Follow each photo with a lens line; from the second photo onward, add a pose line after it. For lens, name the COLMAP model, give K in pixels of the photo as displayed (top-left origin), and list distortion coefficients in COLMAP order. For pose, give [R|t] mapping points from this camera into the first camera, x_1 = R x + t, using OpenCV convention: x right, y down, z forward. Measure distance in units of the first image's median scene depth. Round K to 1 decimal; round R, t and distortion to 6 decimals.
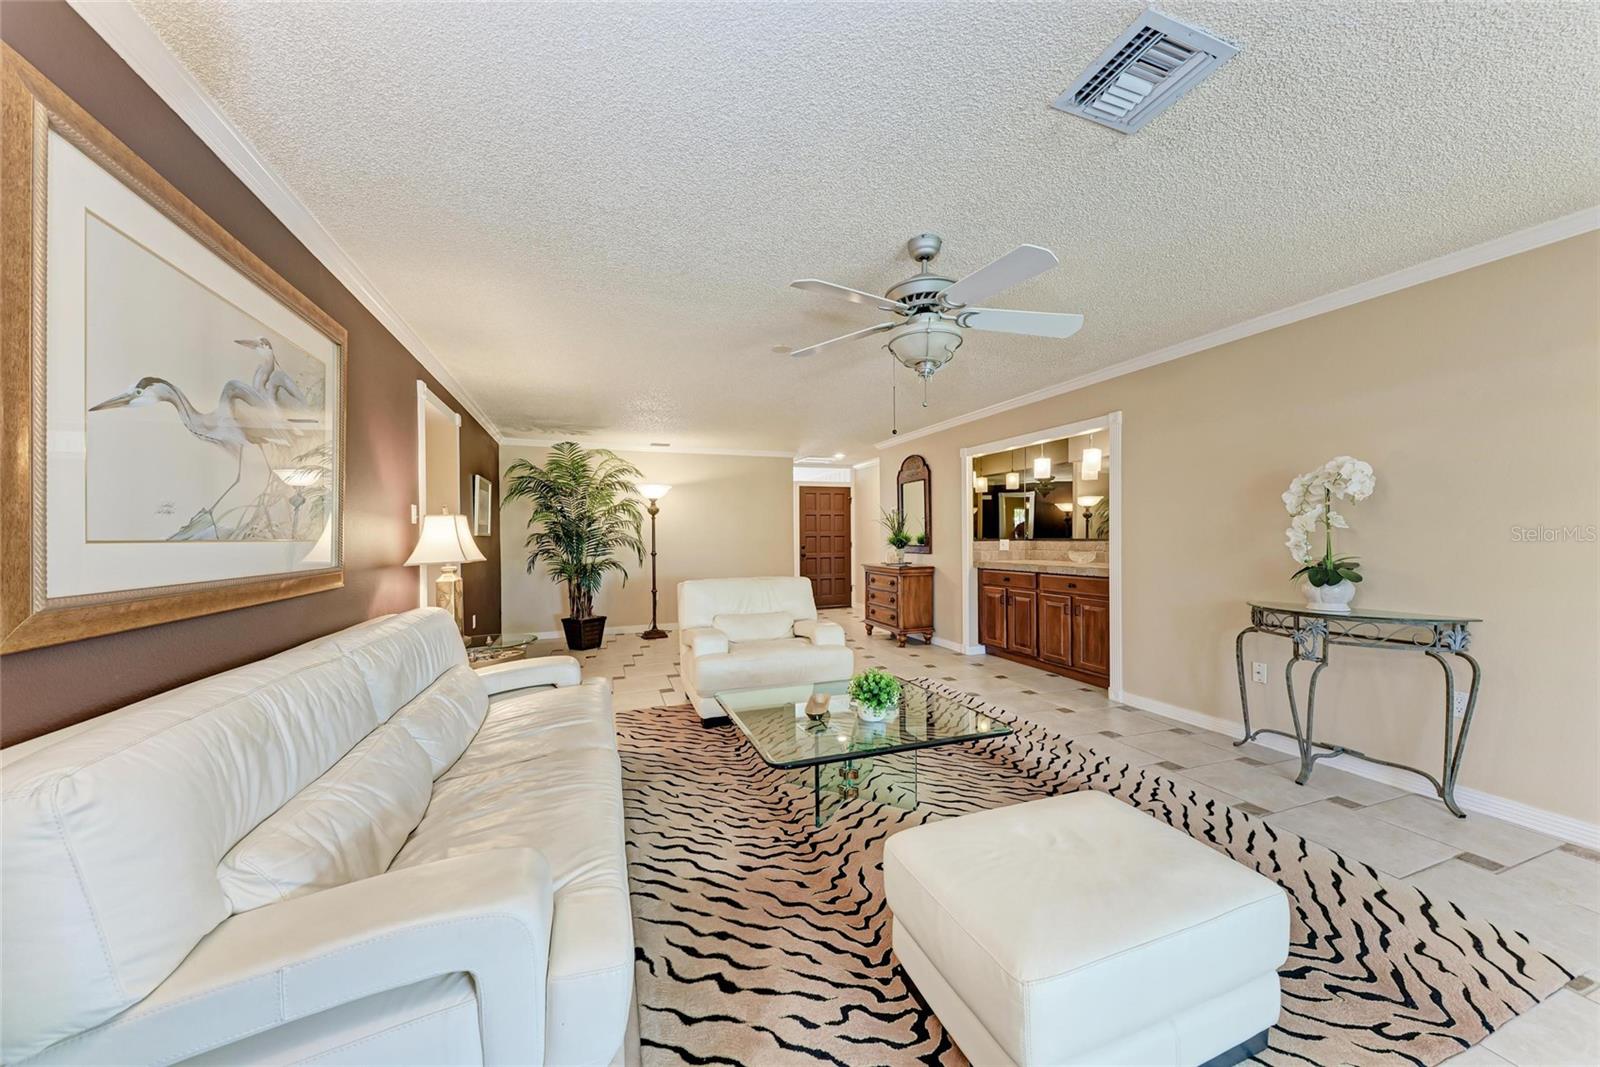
lens RADIAL K [[570.7, 0, 816.6], [0, 570.7, 530.5], [0, 0, 1]] dist [0.004741, -0.001709]
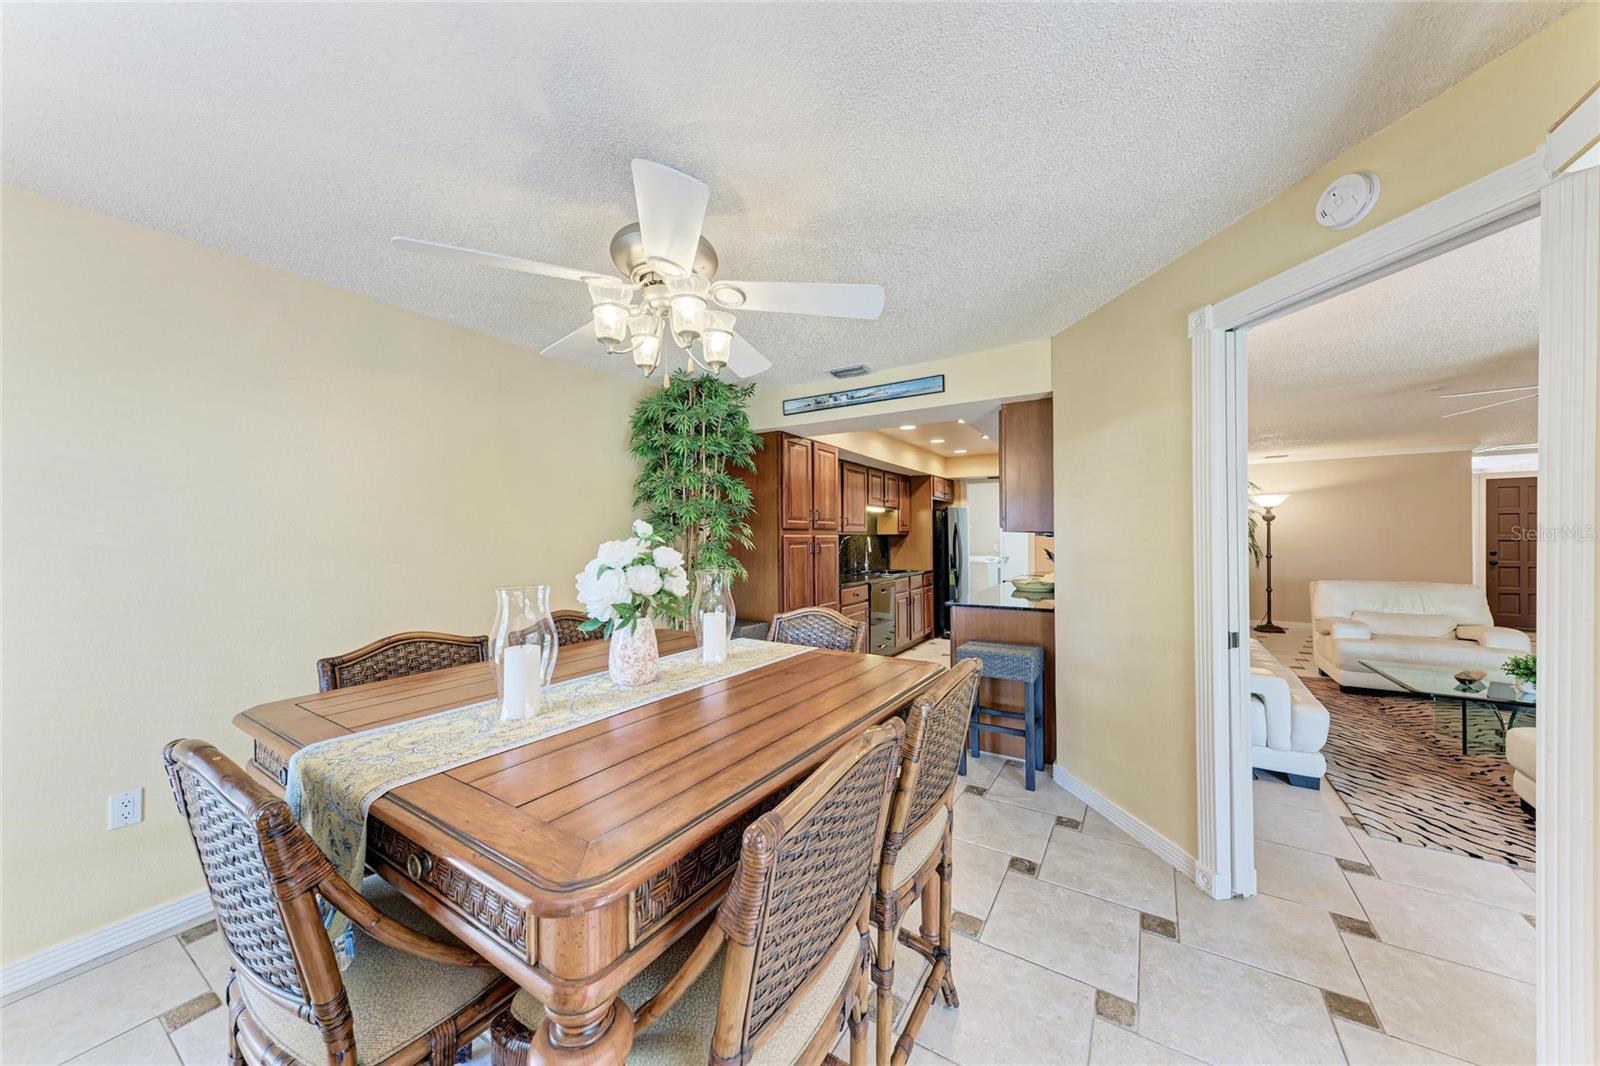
lens RADIAL K [[545.0, 0, 791.3], [0, 545.0, 536.3], [0, 0, 1]] dist [0.010039, -0.001409]
pose [[0.579357, 0.000100, -0.815074, 0.119844], [0.016102, 0.999803, 0.011568, -0.062680], [0.814915, -0.019826, 0.579242, -0.940507]]
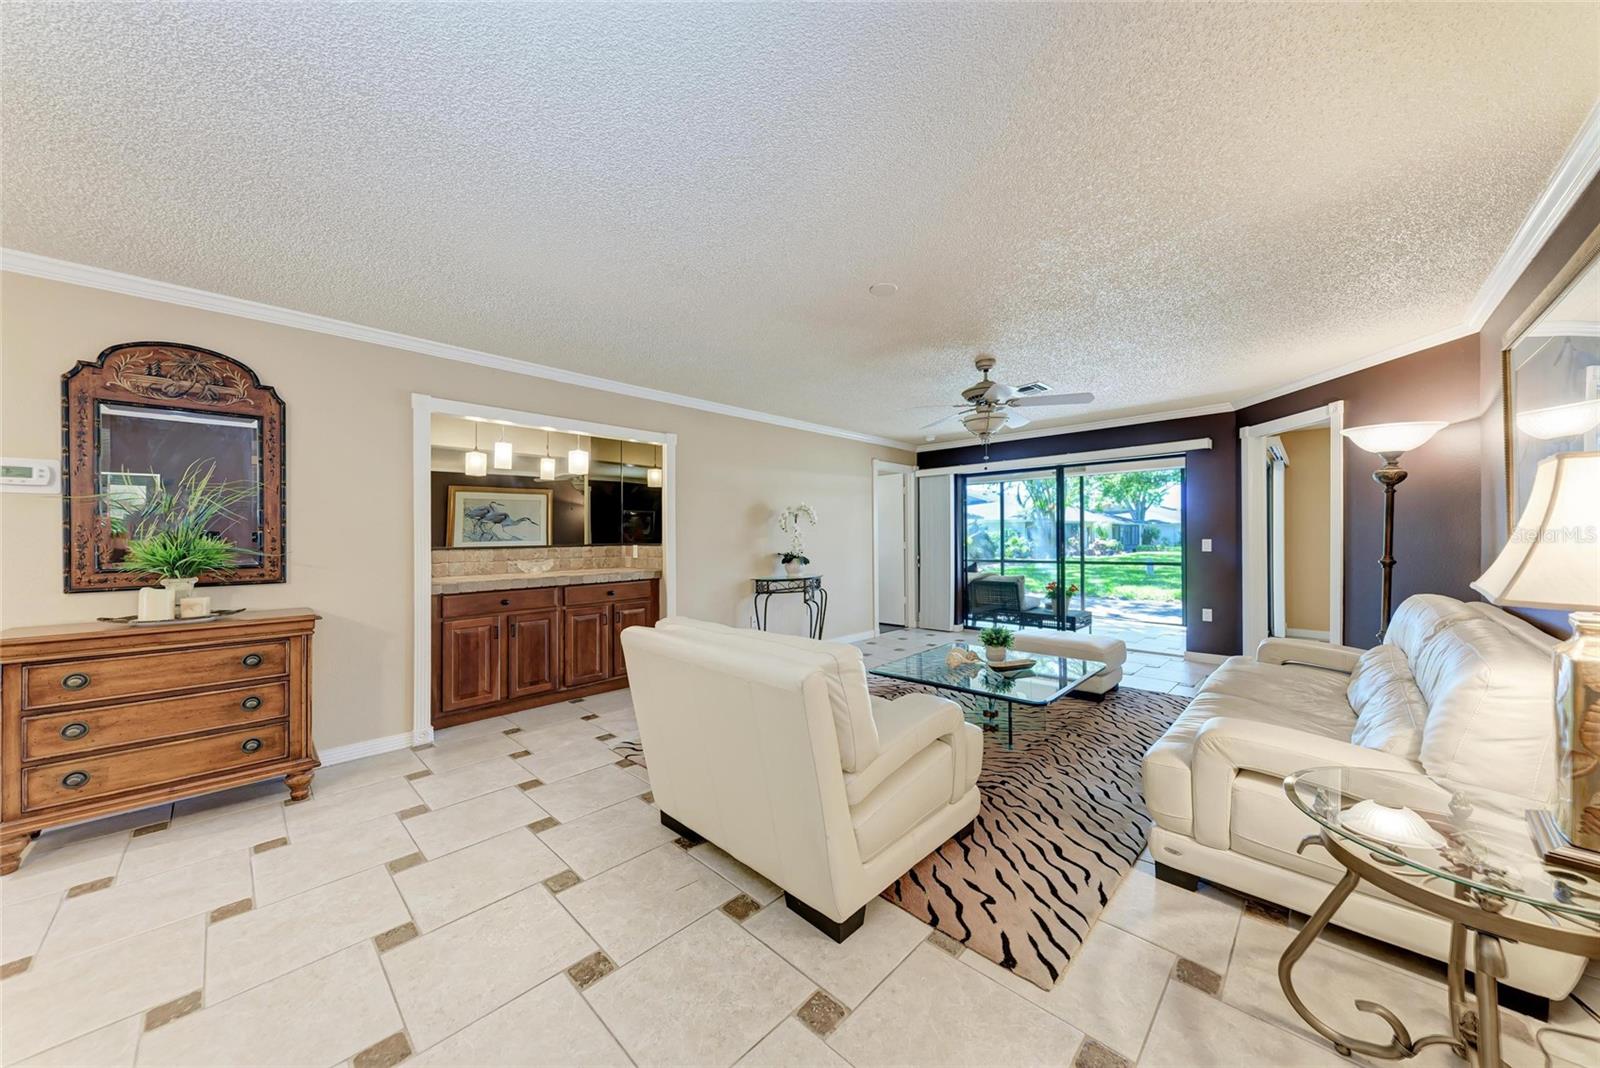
lens RADIAL K [[545.0, 0, 801.1], [0, 545.0, 539.3], [0, 0, 1]] dist [0.010039, -0.001409]
pose [[-0.420564, 0.011109, 0.907195, -0.819100], [0.005107, 0.999938, -0.009877, 0.023006], [-0.907248, 0.000479, -0.420595, 1.726471]]
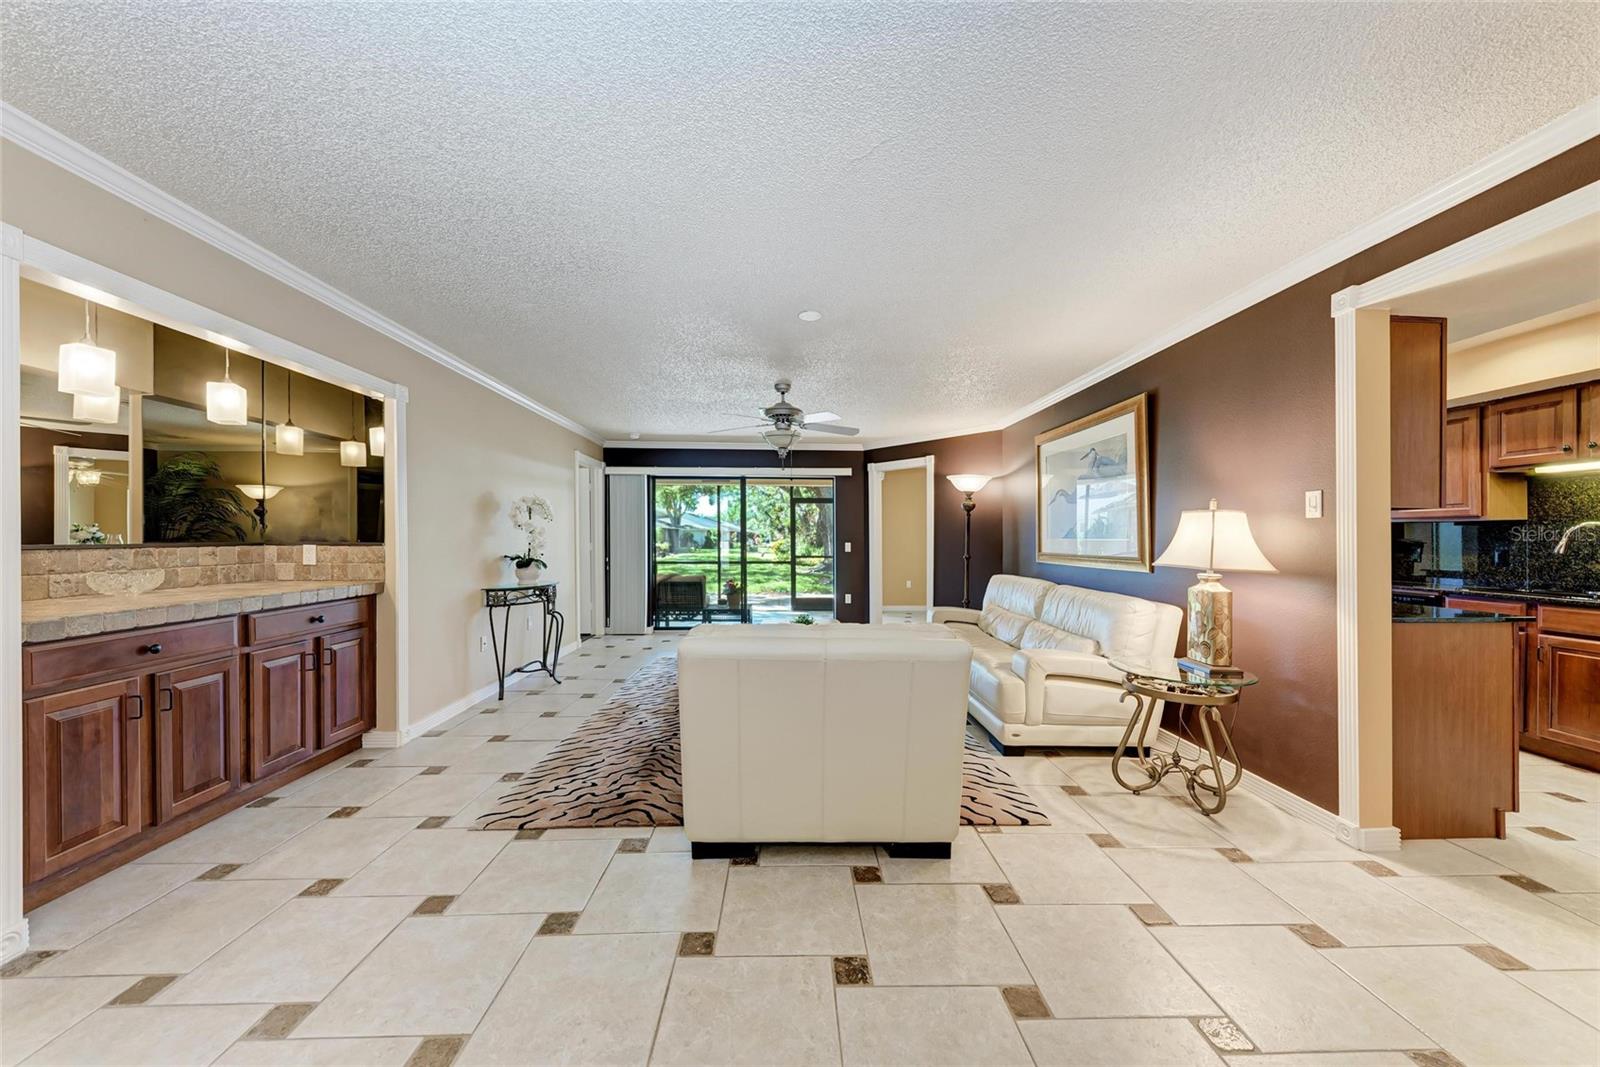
lens RADIAL K [[570.7, 0, 805.0], [0, 570.7, 534.7], [0, 0, 1]] dist [0.004741, -0.001709]
pose [[-0.944877, 0.007468, 0.327341, -0.395871], [0.001283, 0.999817, -0.019108, 0.025045], [-0.327424, -0.017635, -0.944713, 2.219080]]
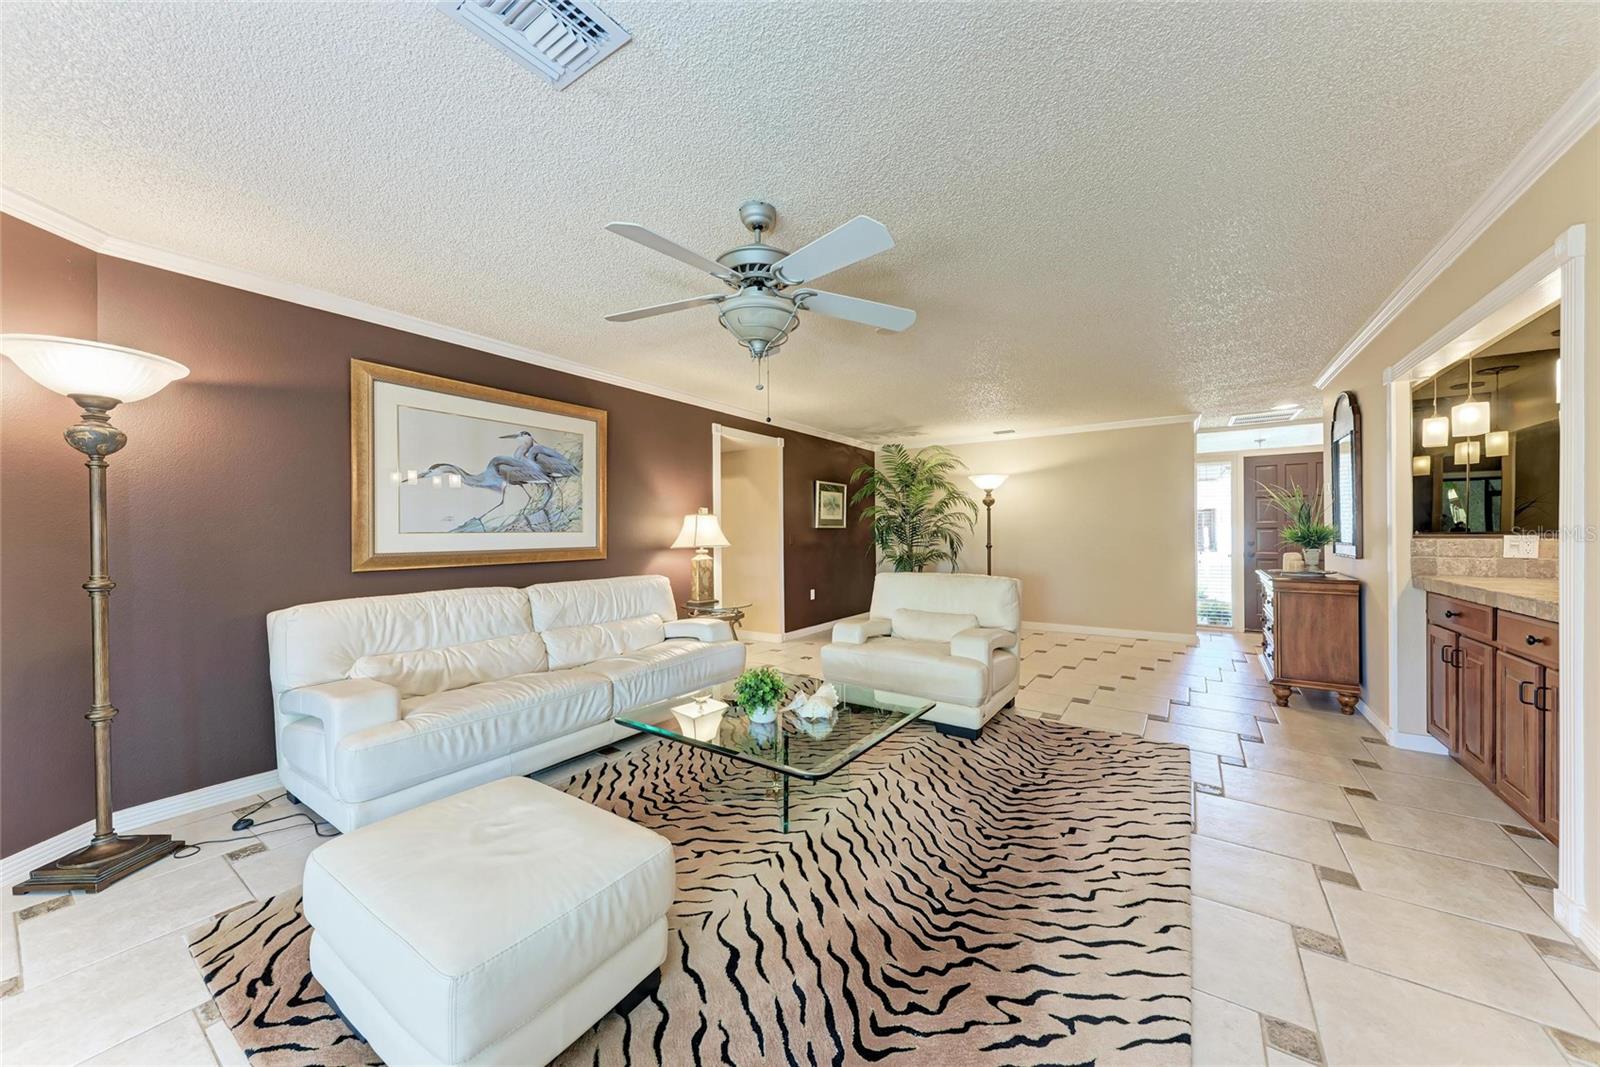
lens RADIAL K [[570.7, 0, 779.8], [0, 570.7, 524.0], [0, 0, 1]] dist [0.004741, -0.001709]
pose [[0.550926, -0.006888, -0.834526, 0.773212], [0.010903, 0.999940, -0.001055, 0.000343], [0.834483, -0.008518, 0.550968, 0.416586]]
